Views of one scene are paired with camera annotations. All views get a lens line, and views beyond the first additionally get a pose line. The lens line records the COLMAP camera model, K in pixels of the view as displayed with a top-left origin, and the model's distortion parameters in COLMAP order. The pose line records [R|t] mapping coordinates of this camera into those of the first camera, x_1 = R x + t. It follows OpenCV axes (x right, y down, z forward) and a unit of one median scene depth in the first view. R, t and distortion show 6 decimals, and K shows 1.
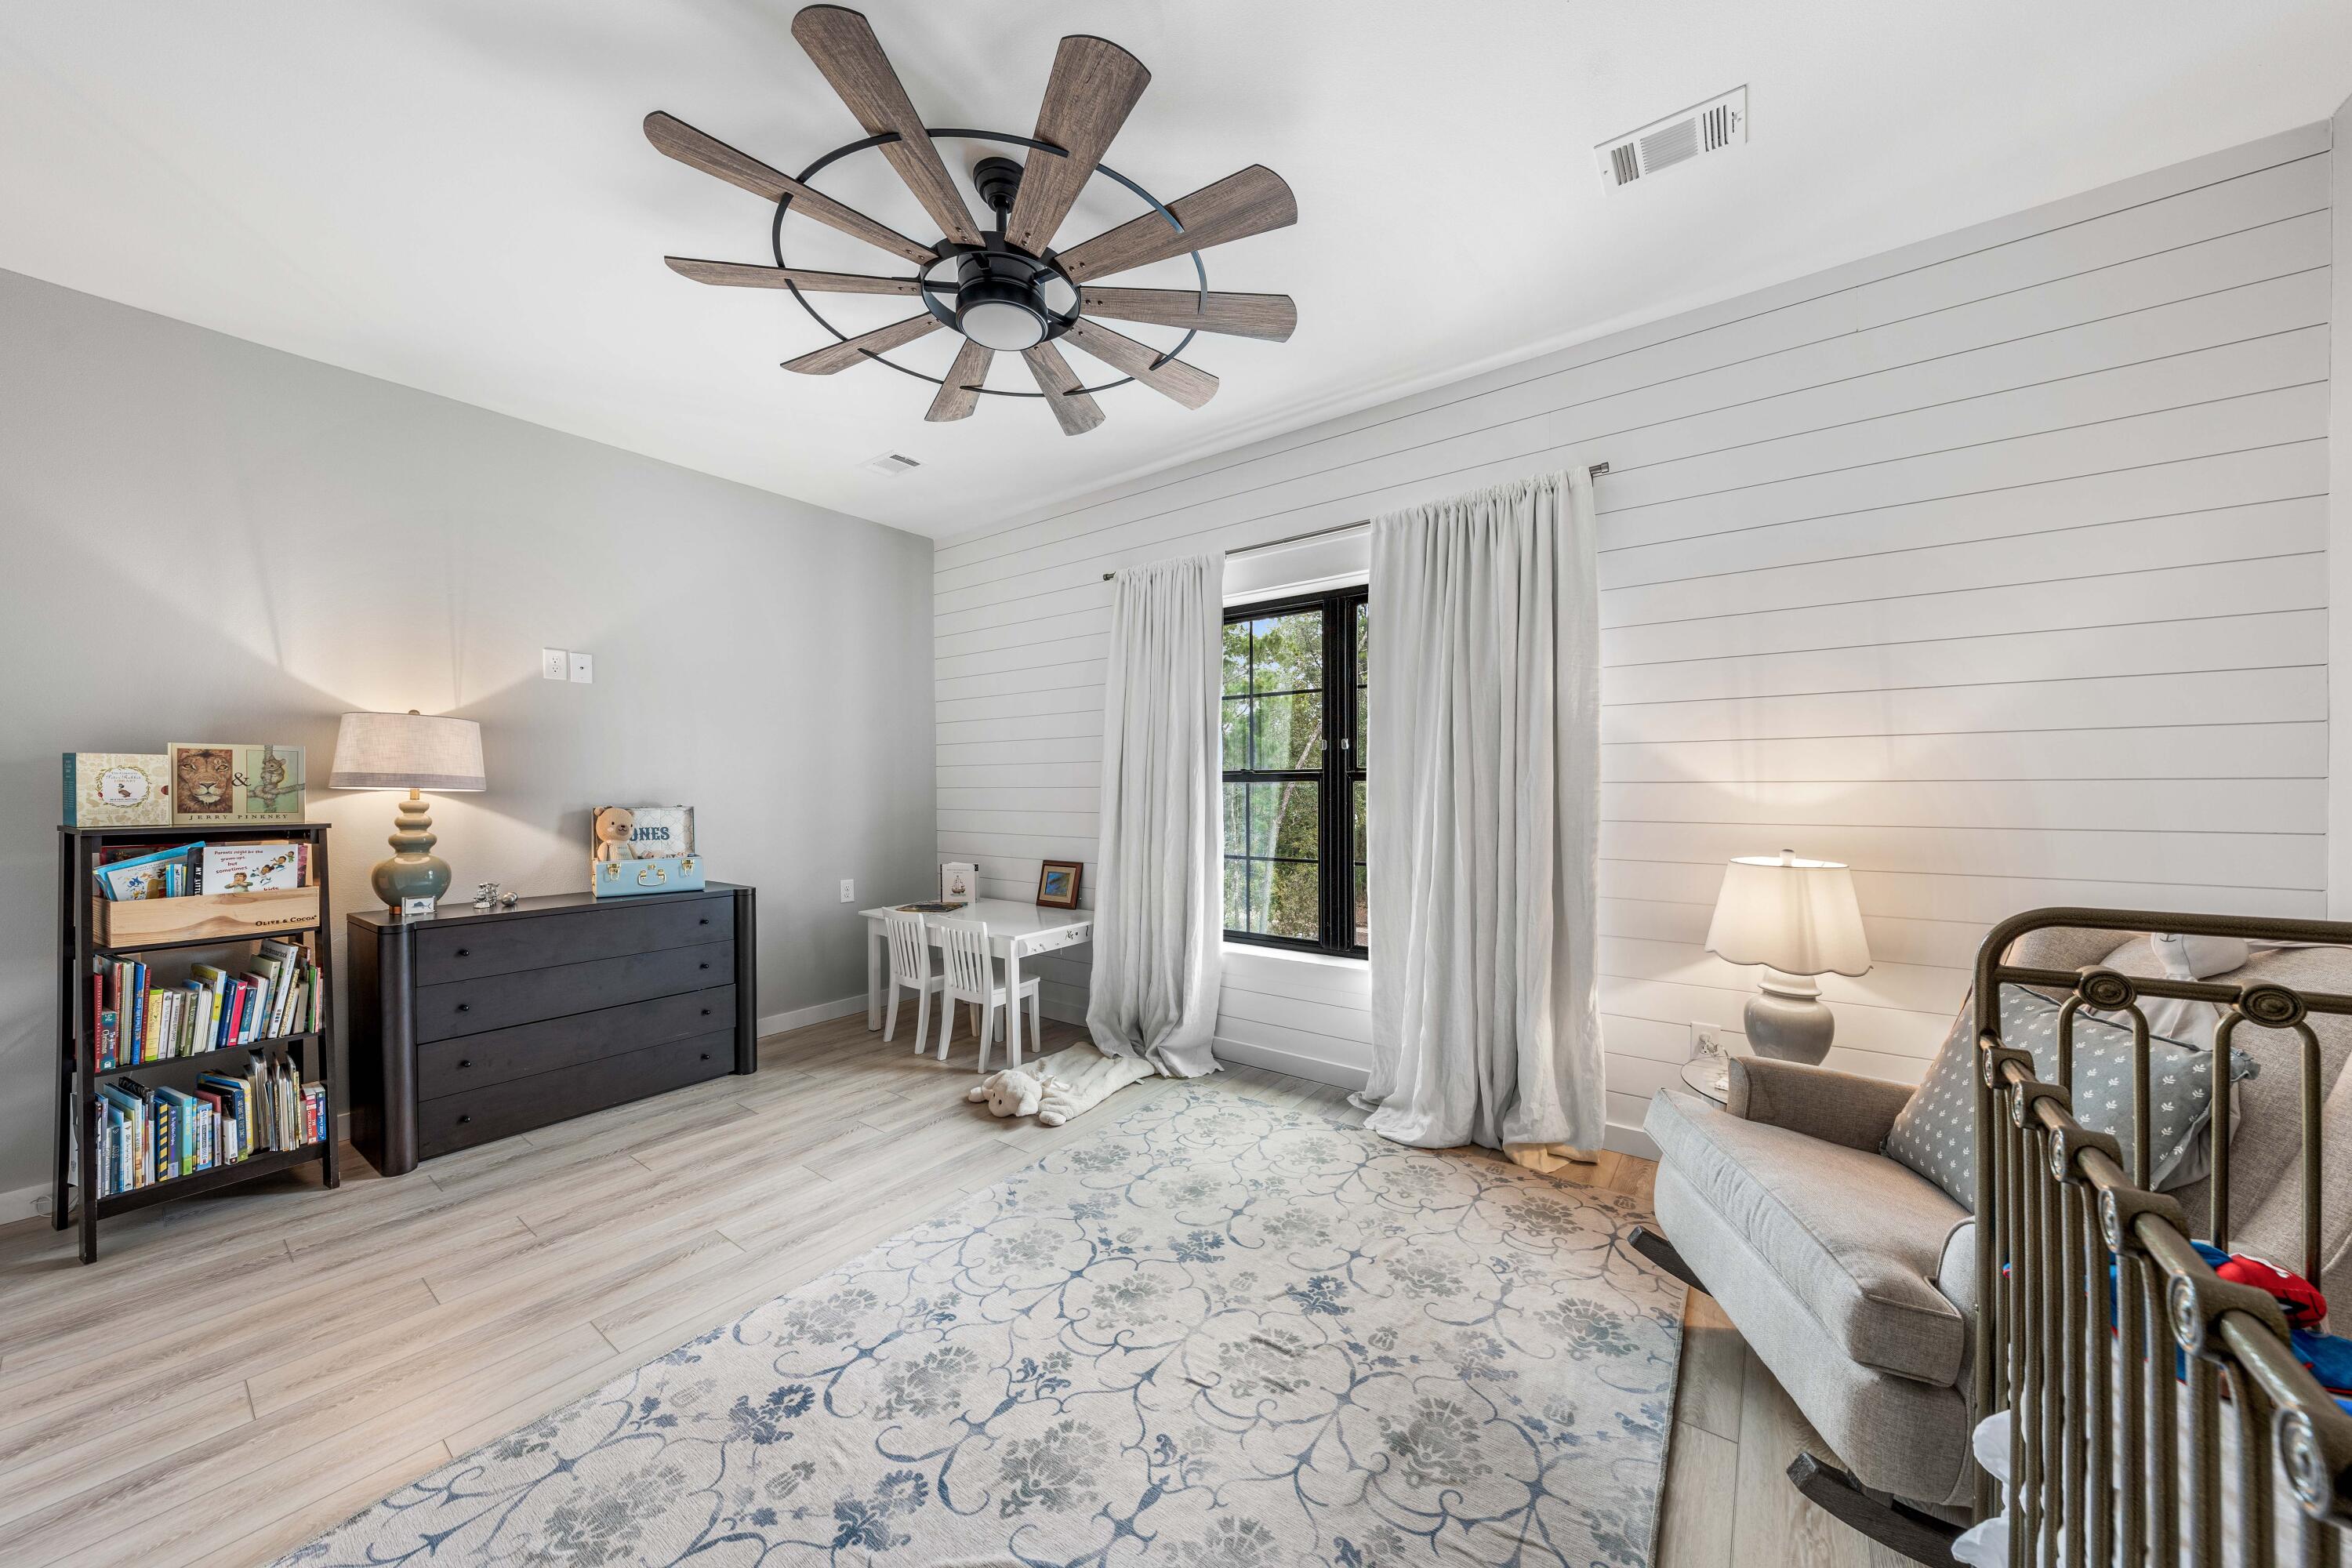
lens RADIAL K [[832.7, 0, 1177.5], [0, 832.7, 787.4], [0, 0, 1]] dist [-0.001053, -0.000007]
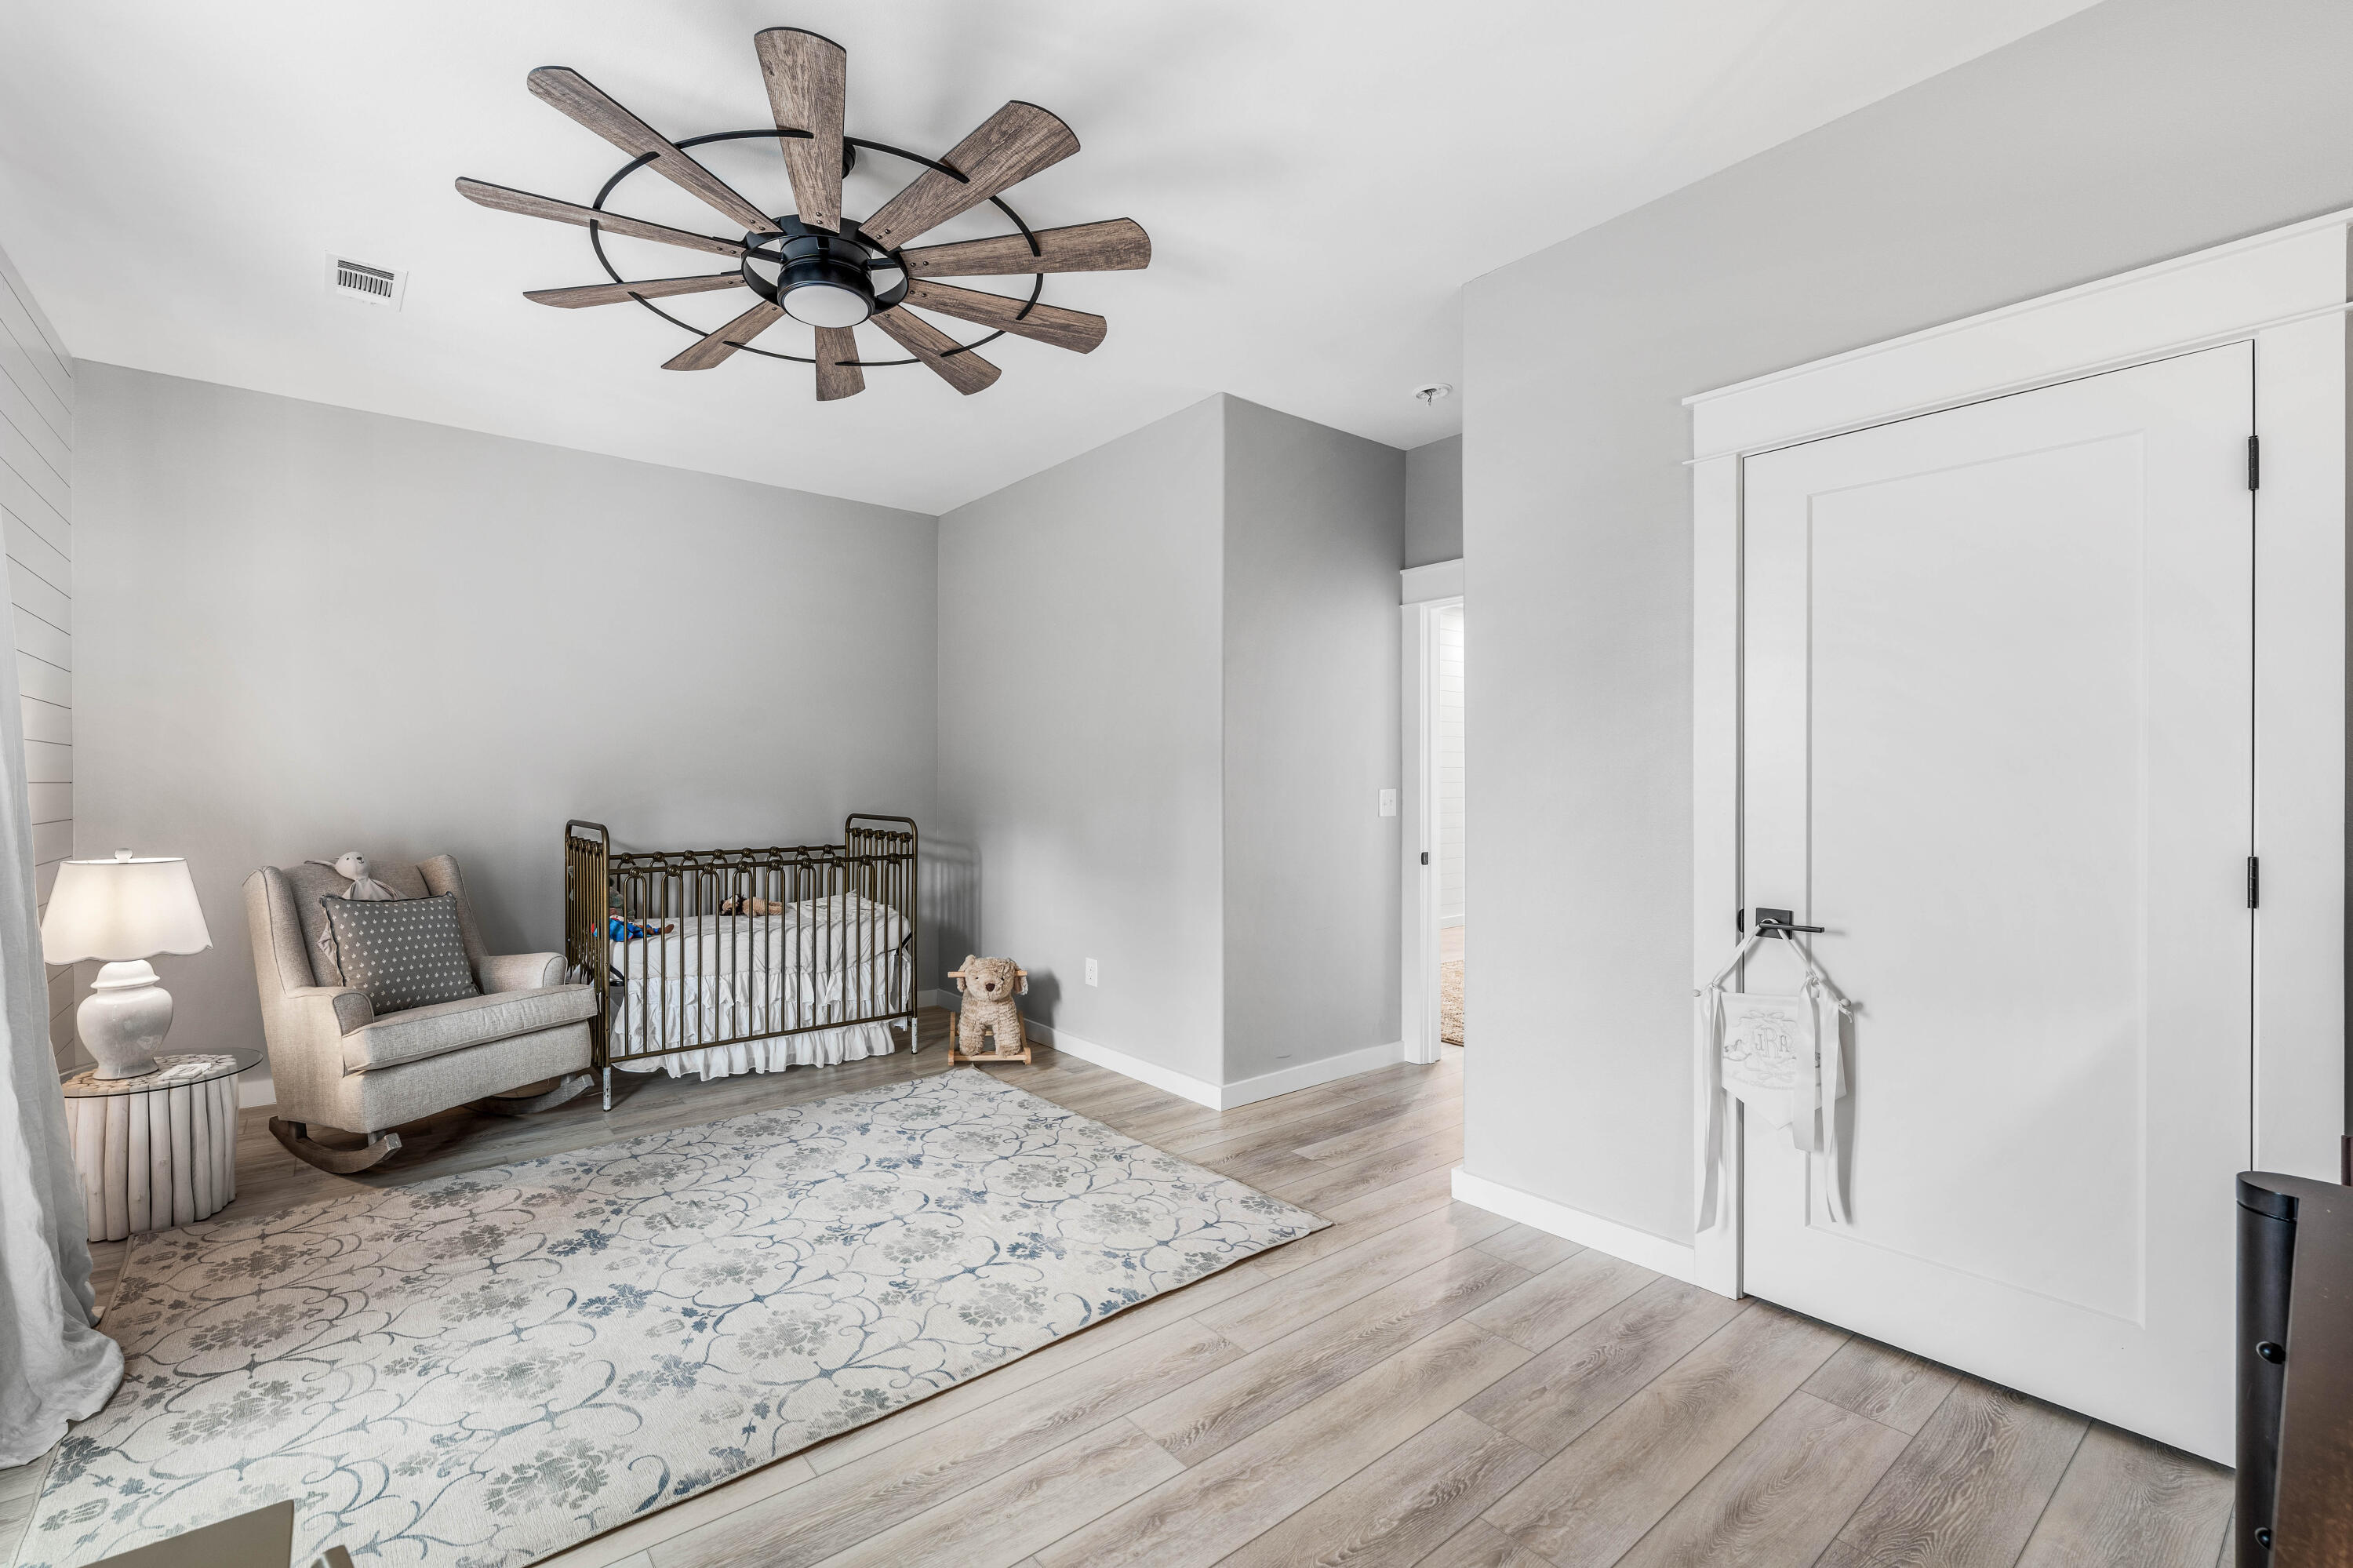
lens RADIAL K [[1020.0, 0, 1175.0], [0, 1020.0, 787.3], [0, 0, 1]] dist [-0.000408, -0.000049]
pose [[-0.986877, 0.003931, 0.161425, -0.824421], [0.005084, 0.999964, 0.006729, -0.009158], [-0.161393, 0.007461, -0.986862, 2.180284]]
